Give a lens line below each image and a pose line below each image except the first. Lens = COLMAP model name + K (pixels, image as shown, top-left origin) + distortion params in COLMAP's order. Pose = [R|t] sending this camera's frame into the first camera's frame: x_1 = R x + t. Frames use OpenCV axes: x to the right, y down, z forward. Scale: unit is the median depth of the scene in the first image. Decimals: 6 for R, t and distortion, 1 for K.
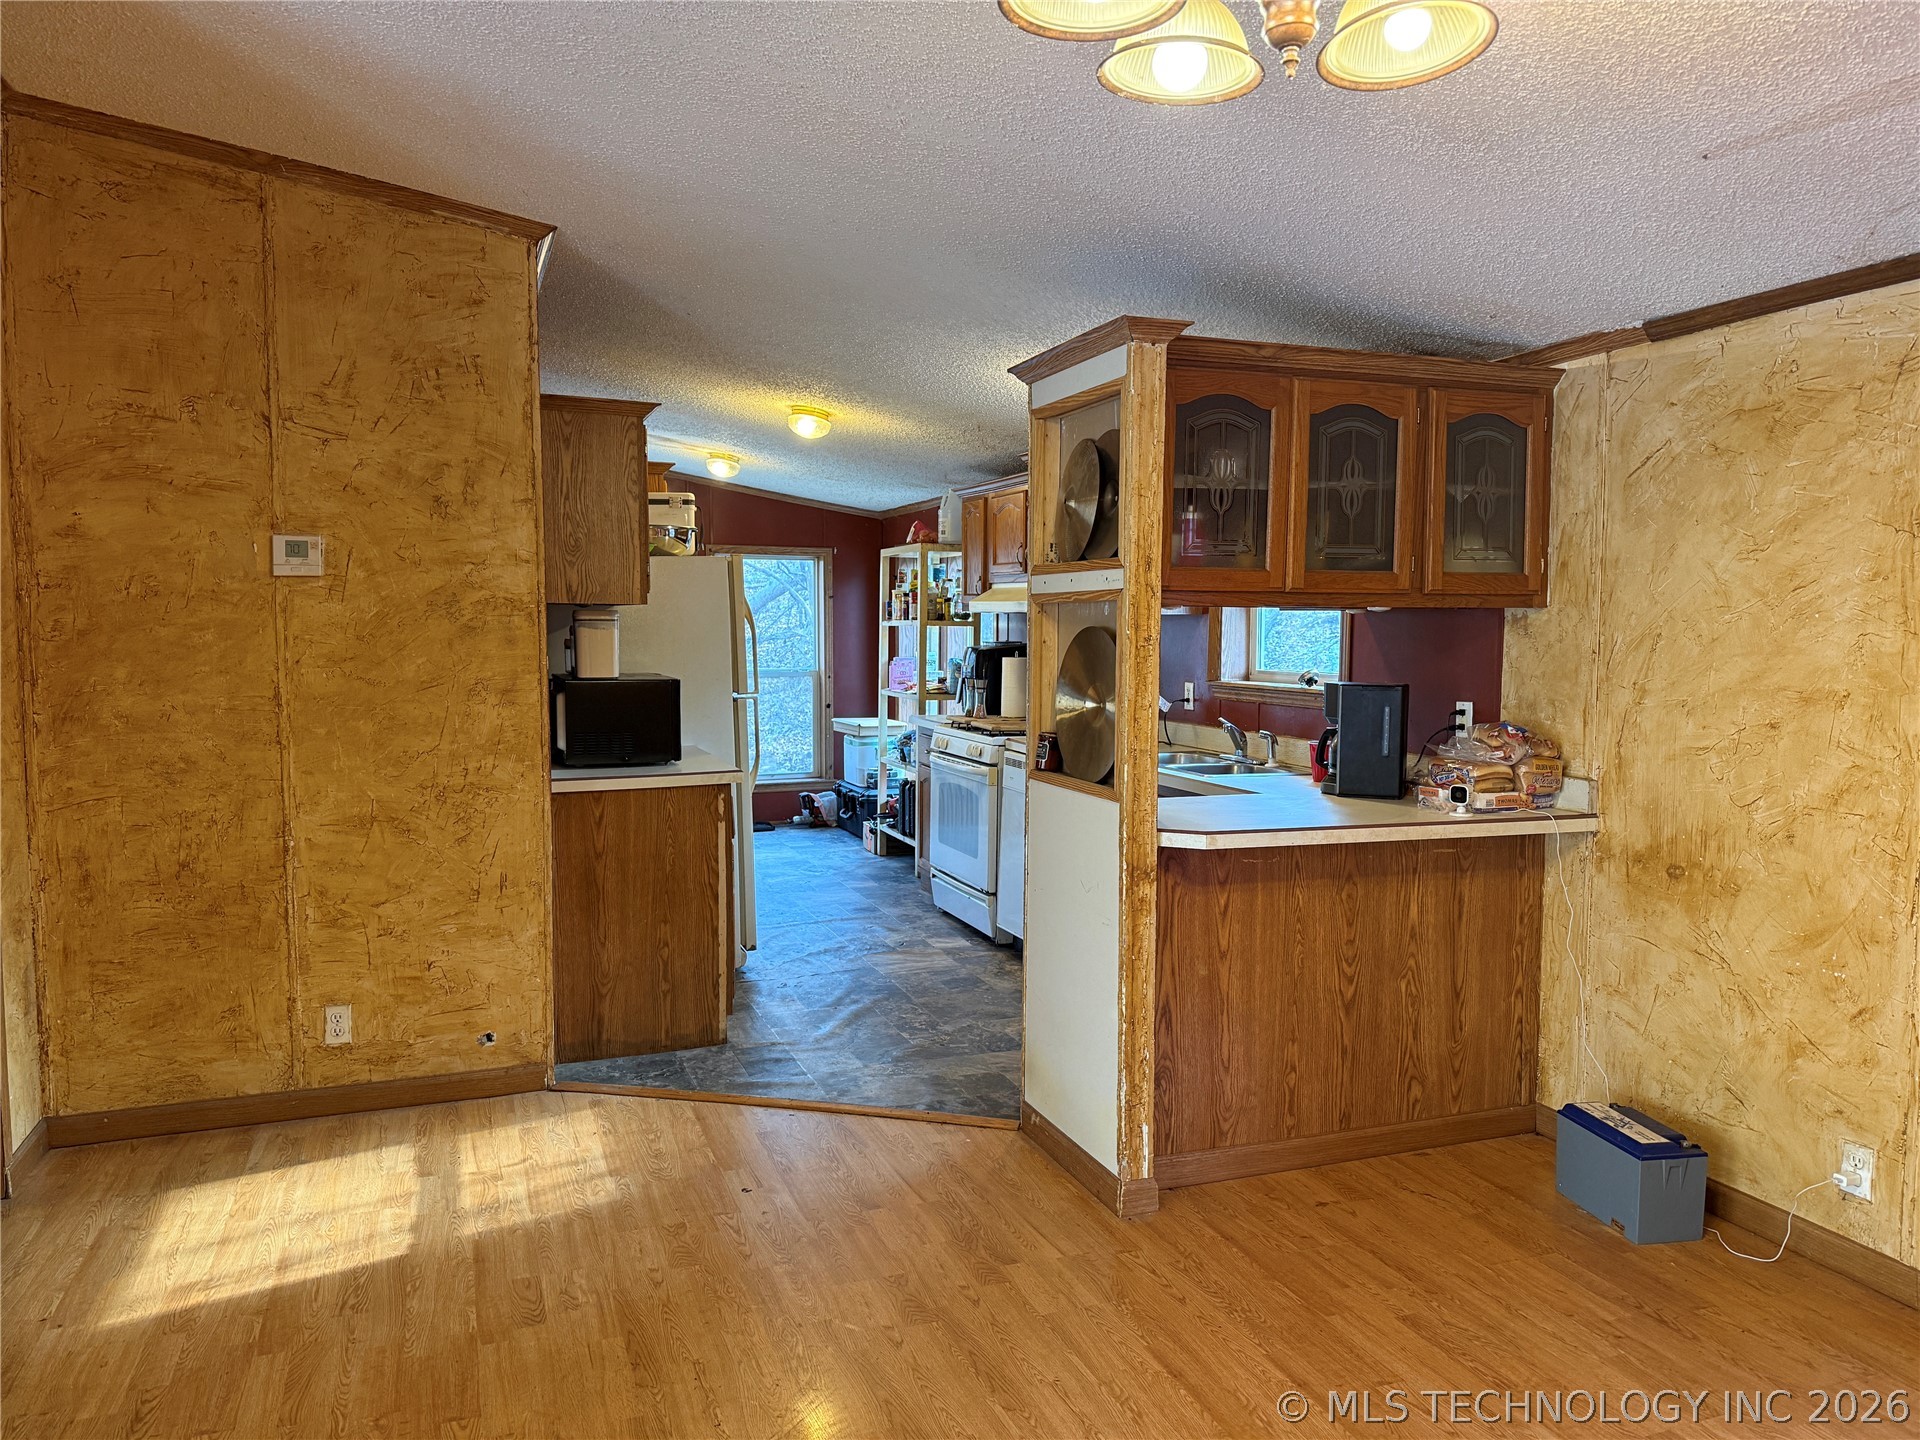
lens RADIAL K [[1348.9, 0, 964.5], [0, 1348.9, 718.2], [0, 0, 1]] dist [0.020304, -0.027141]
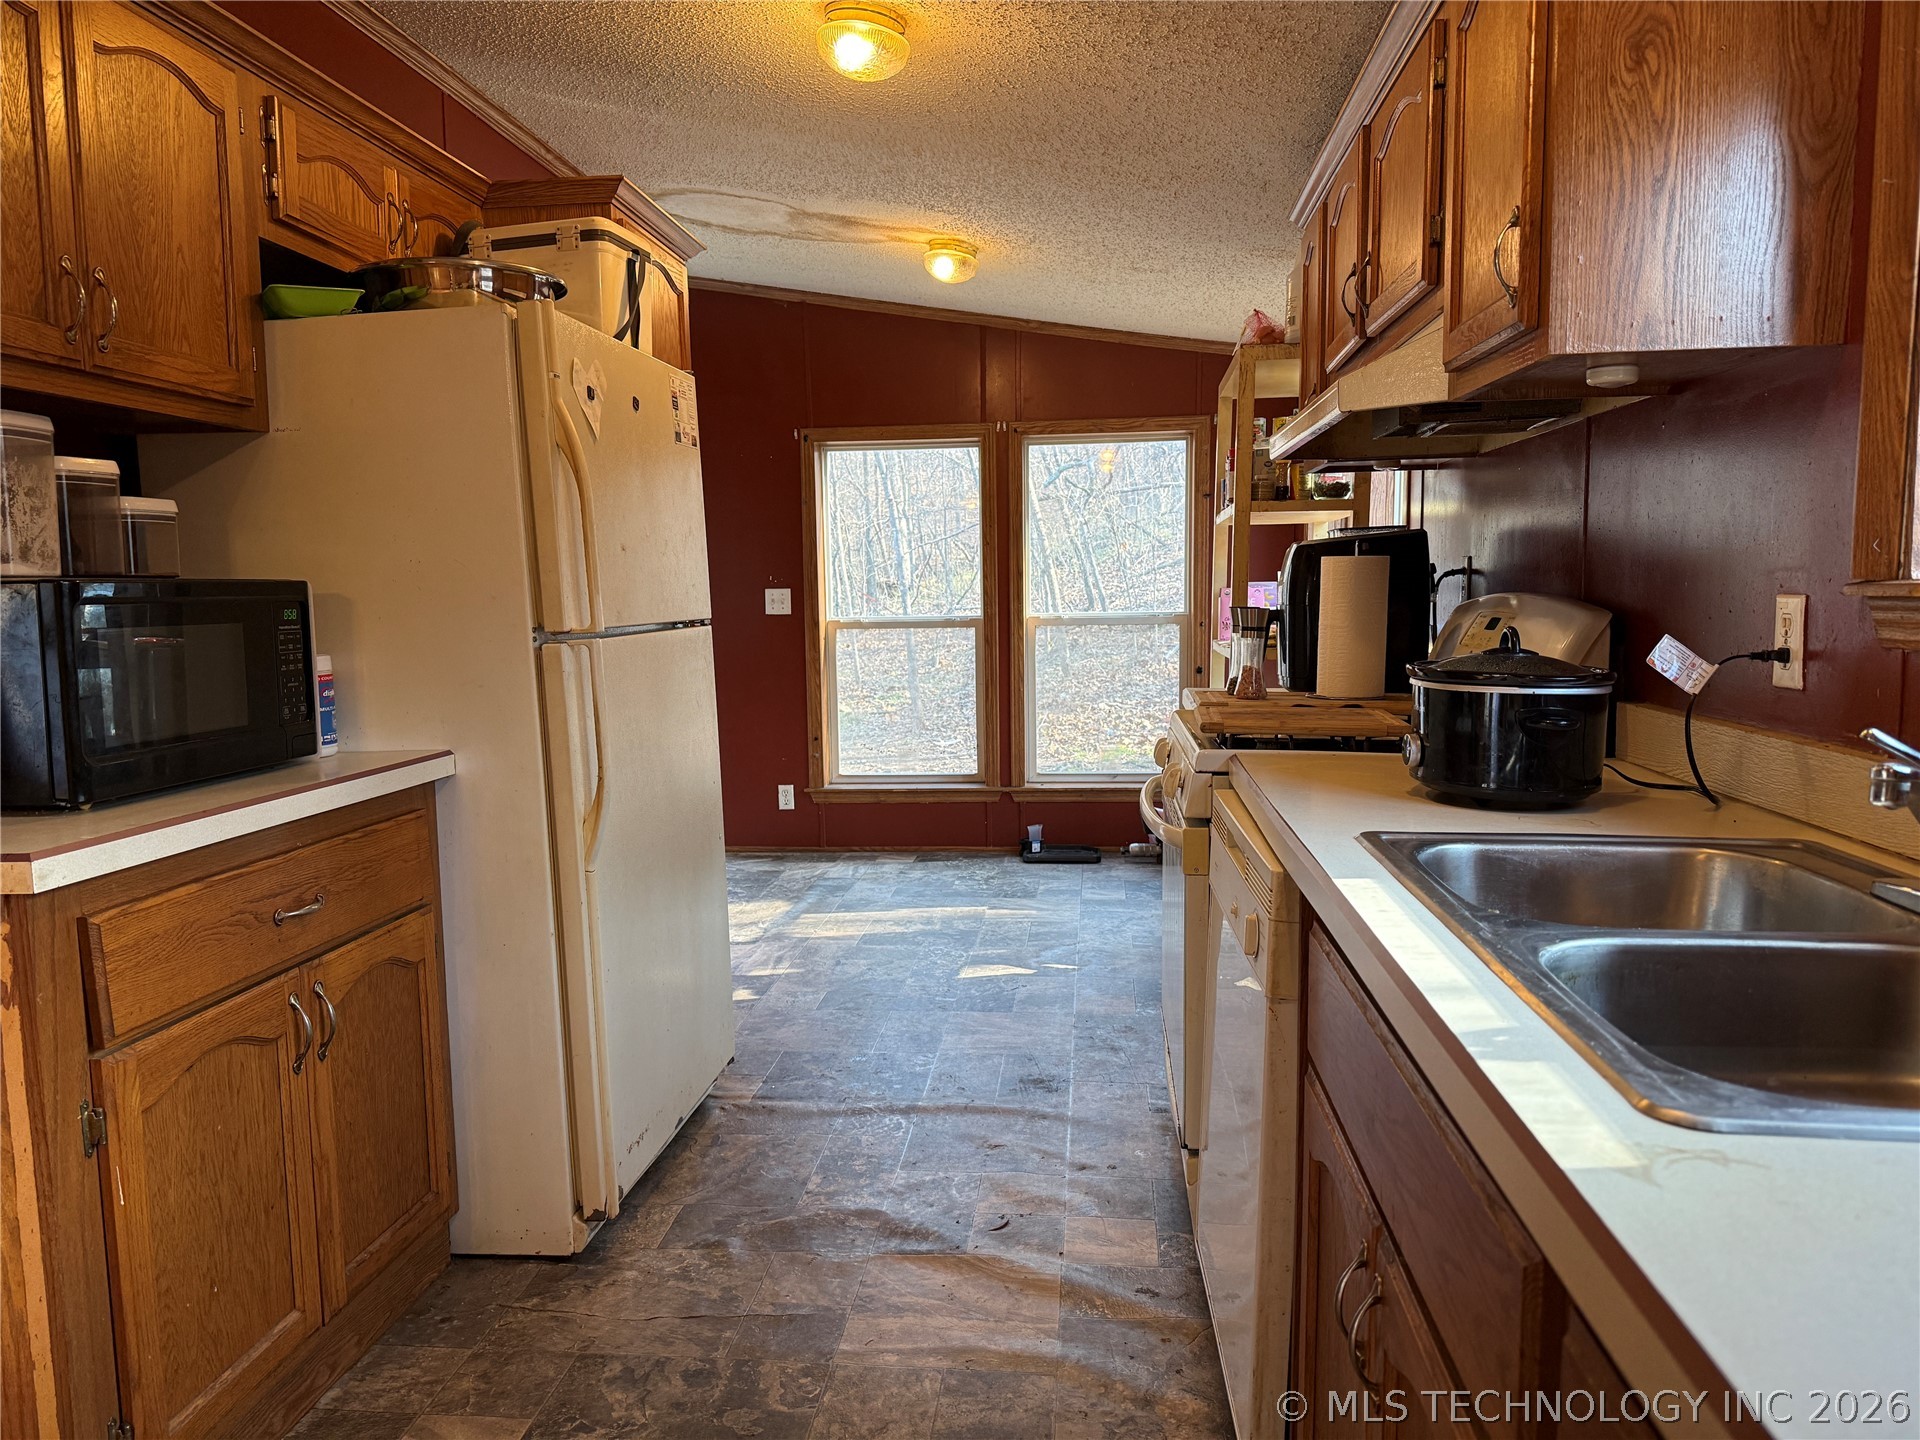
lens RADIAL K [[1348.9, 0, 964.5], [0, 1348.9, 718.2], [0, 0, 1]] dist [0.020304, -0.027141]
pose [[0.894905, 0.027022, -0.445437, 0.129491], [-0.015136, 0.999429, 0.030221, -0.005529], [0.446000, -0.020303, 0.894803, 0.617758]]
